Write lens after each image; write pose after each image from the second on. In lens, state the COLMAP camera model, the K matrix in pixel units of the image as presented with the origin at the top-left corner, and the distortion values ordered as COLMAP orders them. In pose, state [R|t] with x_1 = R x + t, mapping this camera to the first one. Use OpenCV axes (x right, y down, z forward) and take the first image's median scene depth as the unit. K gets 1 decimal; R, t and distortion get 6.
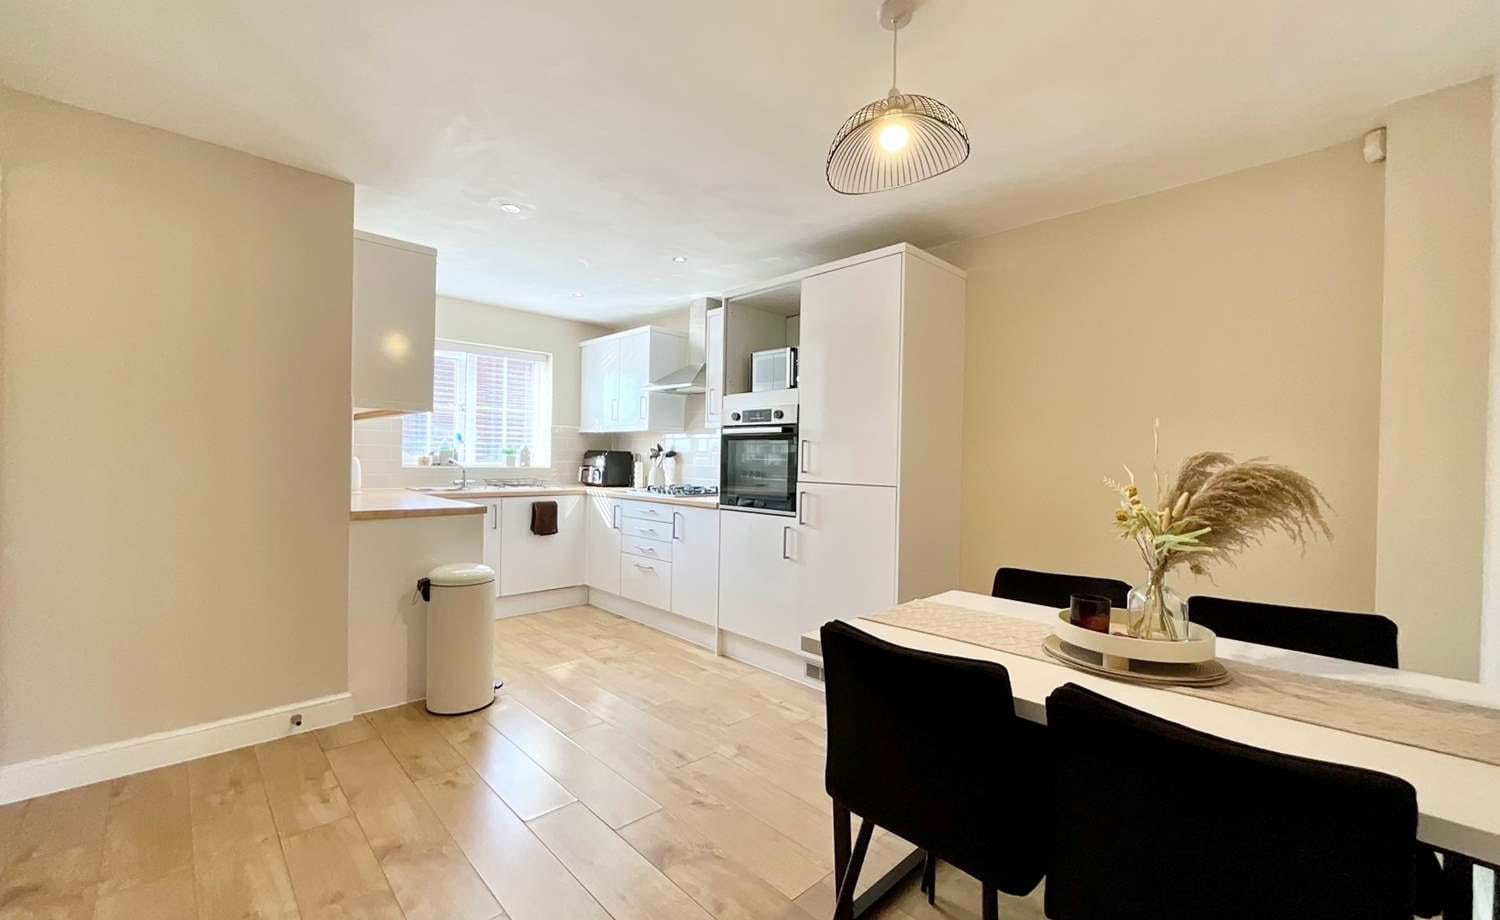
lens RADIAL K [[612.2, 0, 750.0], [0, 612.2, 460.0], [0, 0, 1]] dist [-0.006055, 0.004152]
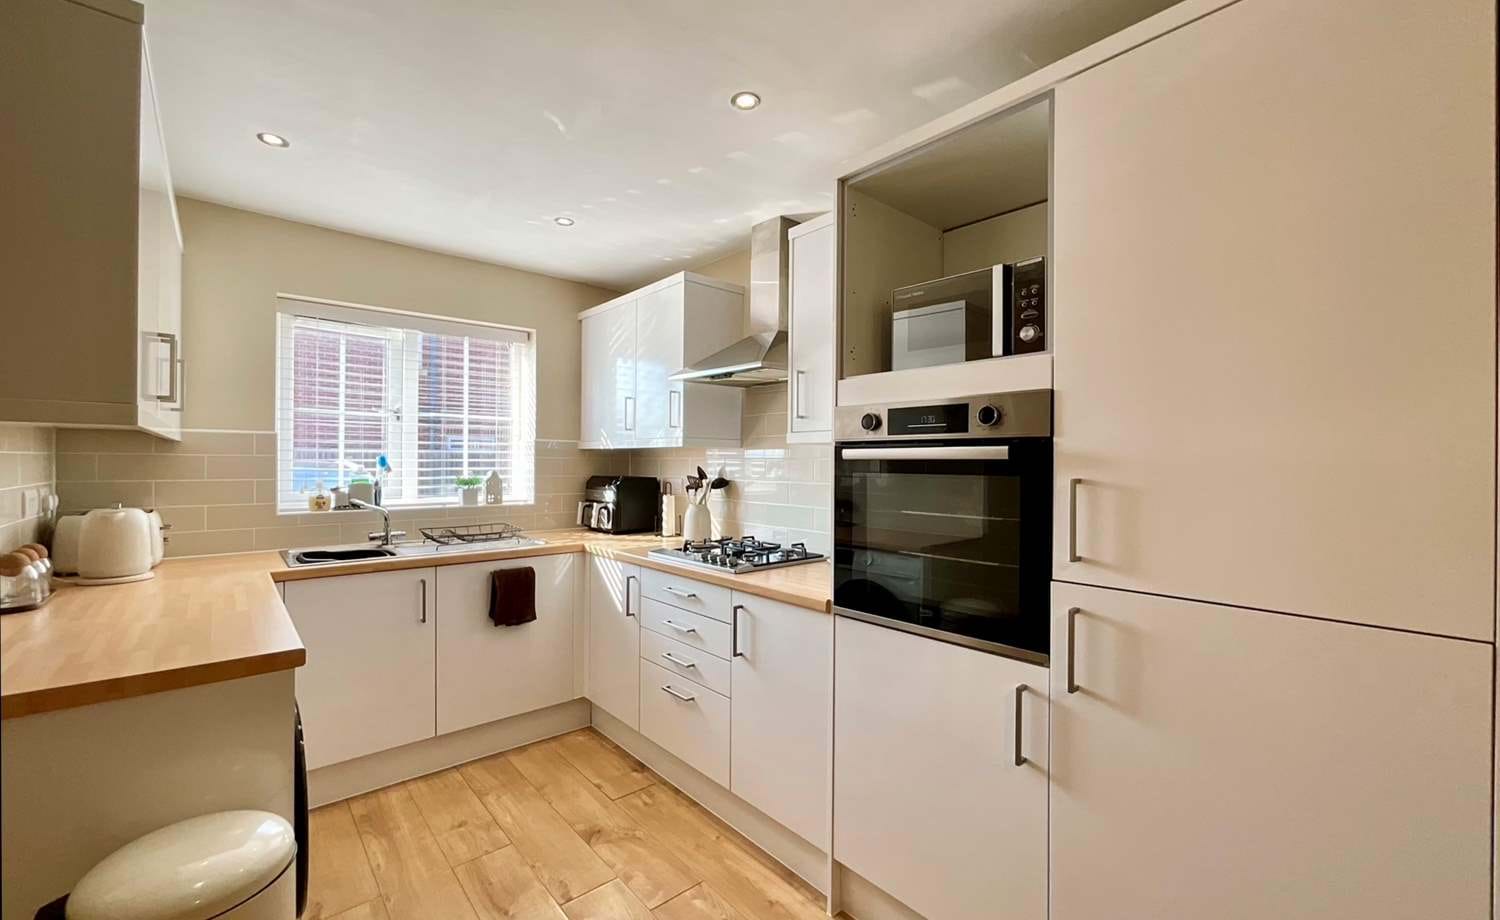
lens RADIAL K [[612.2, 0, 750.0], [0, 612.2, 460.0], [0, 0, 1]] dist [-0.006055, 0.004152]
pose [[0.998611, -0.013288, -0.050993, -0.069158], [0.012963, 0.999894, -0.006703, -0.030043], [0.051076, 0.006033, 0.998677, 0.396973]]
